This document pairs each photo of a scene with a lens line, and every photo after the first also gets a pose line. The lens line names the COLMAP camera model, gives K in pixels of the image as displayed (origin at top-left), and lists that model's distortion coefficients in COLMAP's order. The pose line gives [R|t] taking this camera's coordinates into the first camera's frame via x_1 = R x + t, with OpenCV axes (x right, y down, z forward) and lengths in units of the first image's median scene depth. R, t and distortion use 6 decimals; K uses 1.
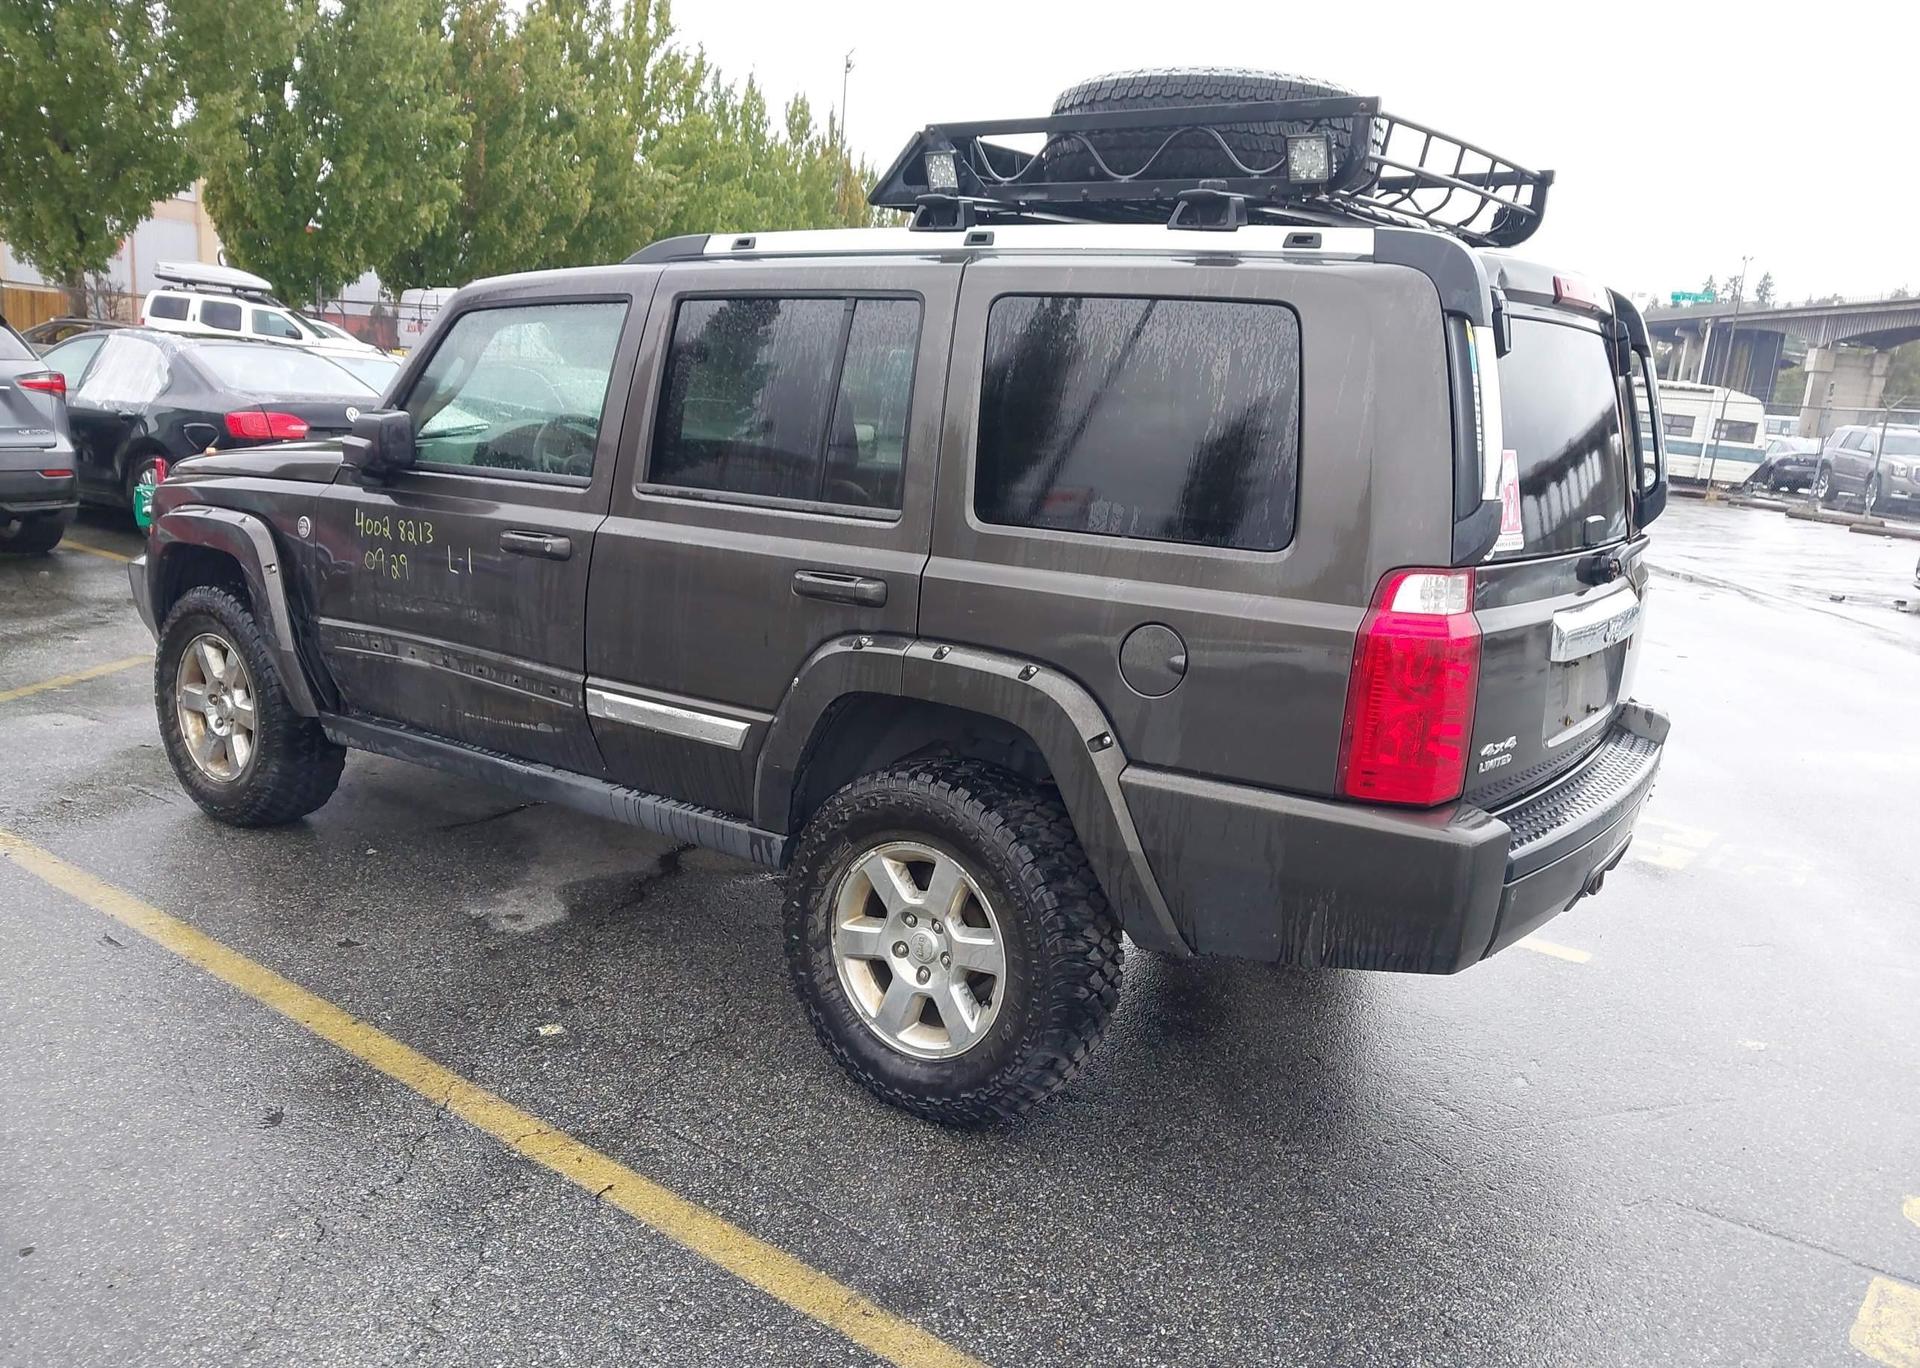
lens RADIAL K [[1517.9, 0, 963.5], [0, 1517.9, 696.4], [0, 0, 1]] dist [0.044135, -0.053045]
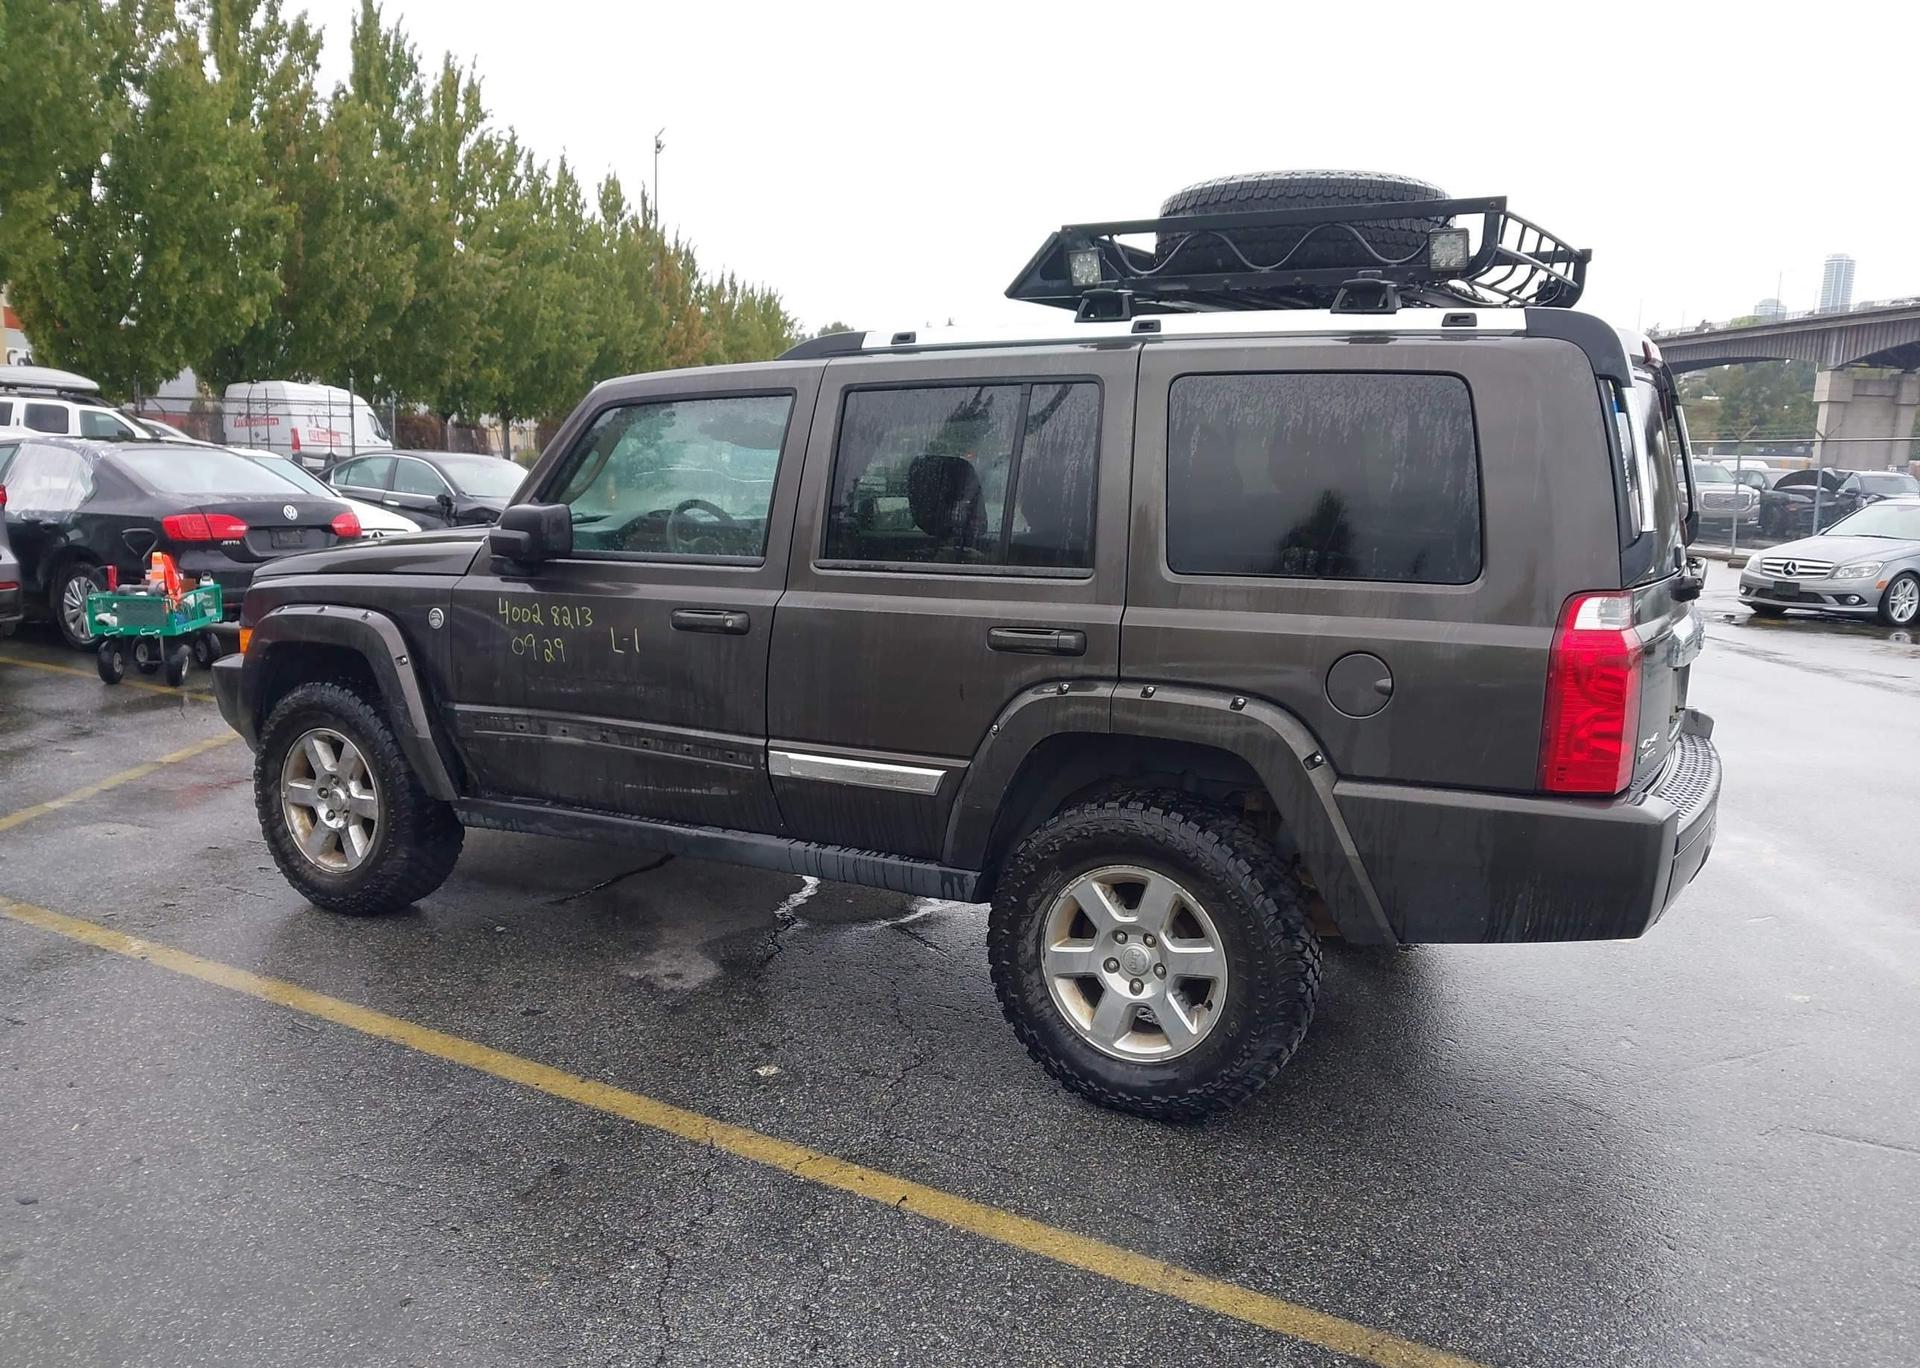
lens RADIAL K [[1517.9, 0, 957.9], [0, 1517.9, 698.5], [0, 0, 1]] dist [0.044135, -0.053045]
pose [[0.992114, -0.061280, 0.109340, -0.236061], [0.065729, 0.997130, -0.037558, 0.007051], [-0.106724, 0.044448, 0.993295, -0.083267]]
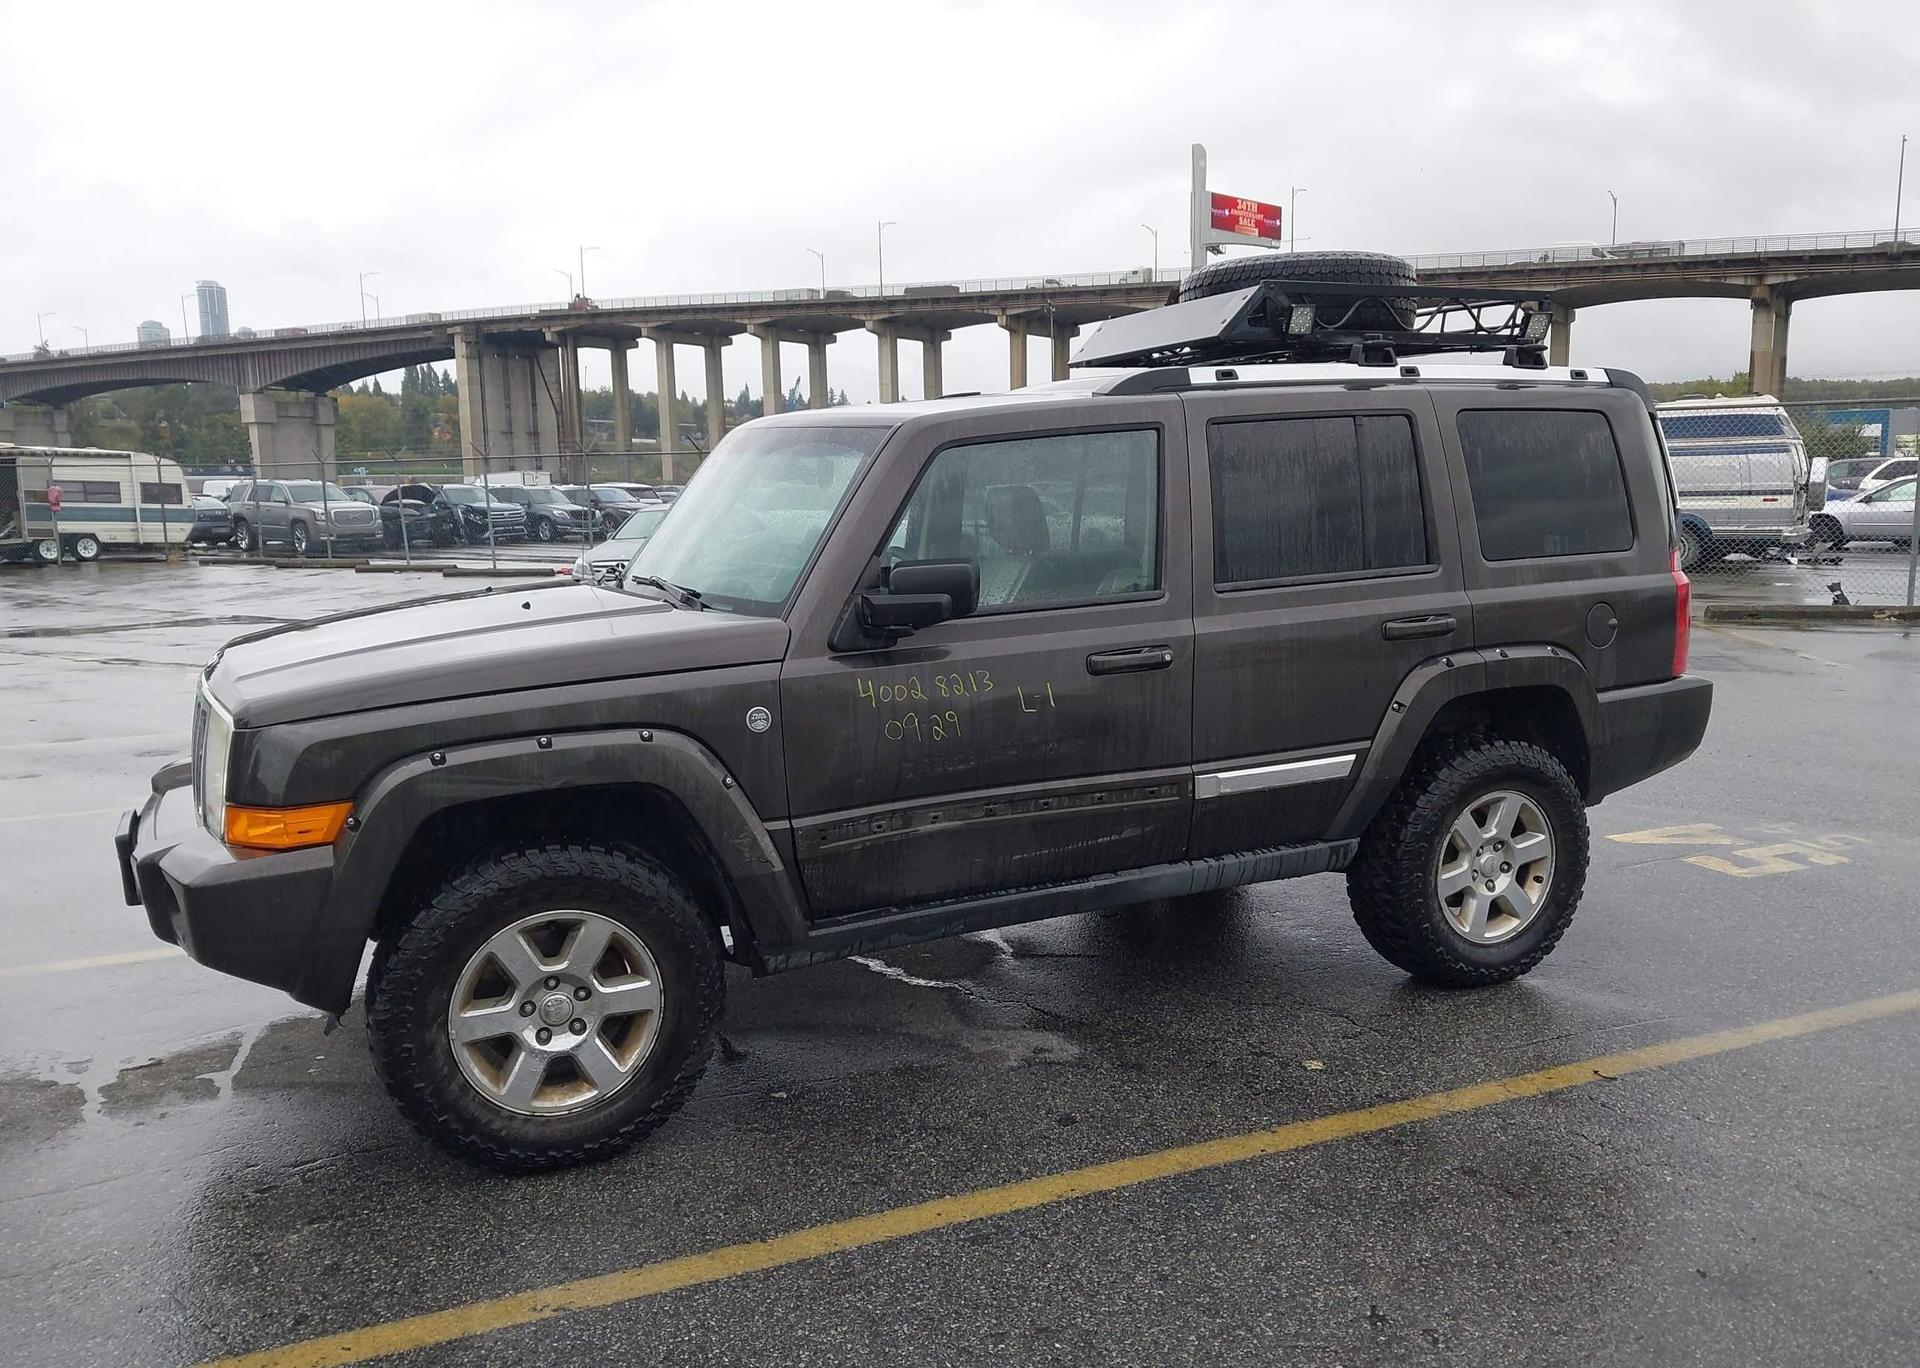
lens RADIAL K [[1517.9, 0, 939.7], [0, 1517.9, 691.6], [0, 0, 1]] dist [0.044135, -0.053045]
pose [[0.478594, -0.197168, 0.855612, -1.295986], [0.229732, 0.968635, 0.094710, -0.216865], [-0.847449, 0.151234, 0.508879, 0.608542]]
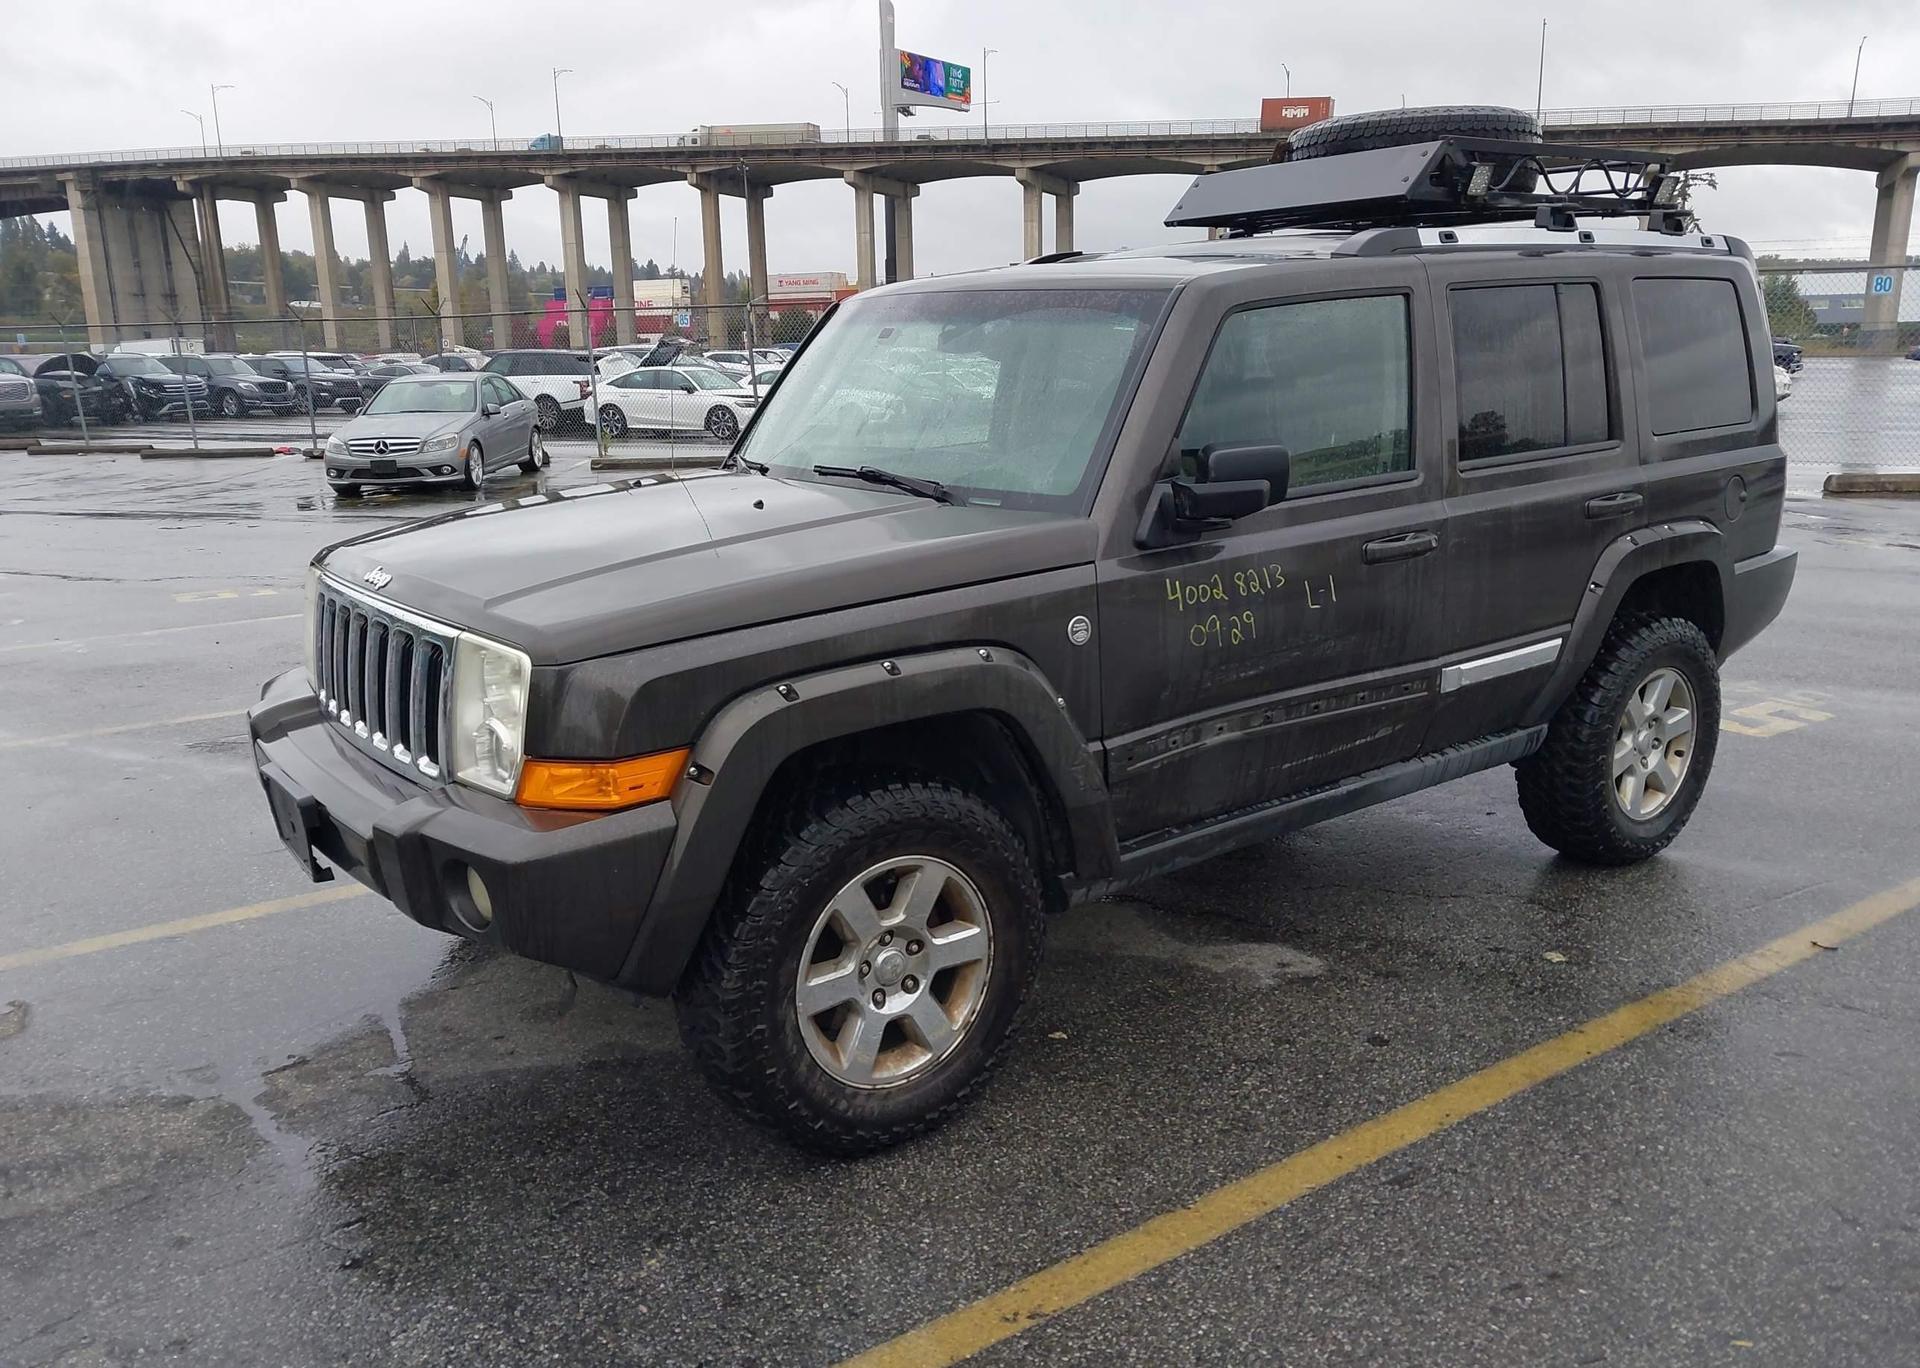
lens RADIAL K [[1517.9, 0, 920.5], [0, 1517.9, 697.6], [0, 0, 1]] dist [0.044135, -0.053045]
pose [[0.300190, -0.288265, 0.909279, -1.344943], [0.234080, 0.946358, 0.222741, -0.311279], [-0.924712, 0.145980, 0.351564, 0.993314]]
